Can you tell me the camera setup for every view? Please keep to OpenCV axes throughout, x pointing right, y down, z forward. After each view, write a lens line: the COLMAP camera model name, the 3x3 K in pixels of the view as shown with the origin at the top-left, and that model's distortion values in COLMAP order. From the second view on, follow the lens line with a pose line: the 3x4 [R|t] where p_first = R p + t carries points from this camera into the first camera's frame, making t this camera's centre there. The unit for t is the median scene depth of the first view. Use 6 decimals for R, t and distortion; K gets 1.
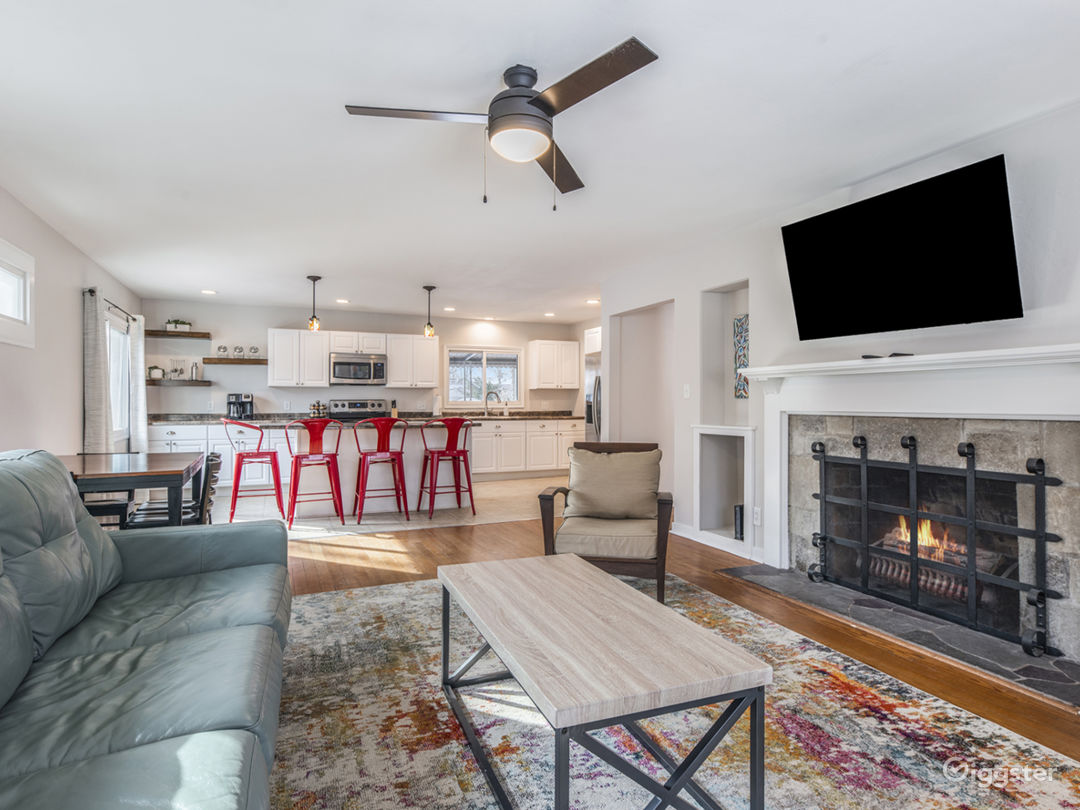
lens RADIAL K [[657.4, 0, 540.0], [0, 657.4, 405.0], [0, 0, 1]] dist [0.063634, 0.000453]
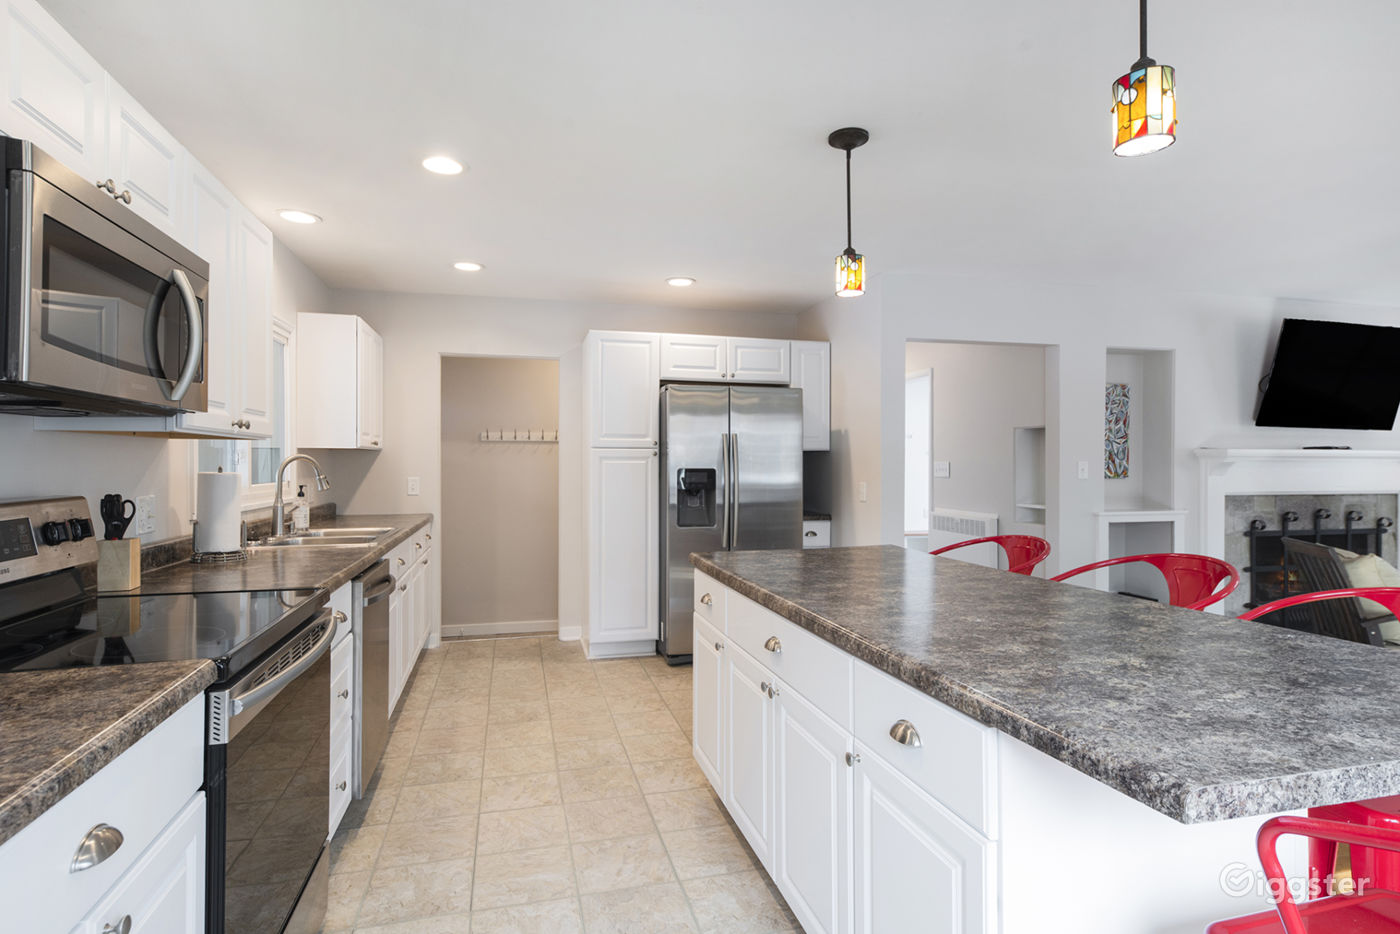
lens RADIAL K [[714.5, 0, 700.0], [0, 714.5, 467.0], [0, 0, 1]] dist [0.004046, 0.000870]
pose [[0.142550, 0.001476, 0.989787, -0.899245], [0.002664, 0.999995, -0.001875, -0.032492], [-0.989784, 0.002904, 0.142545, 1.768454]]
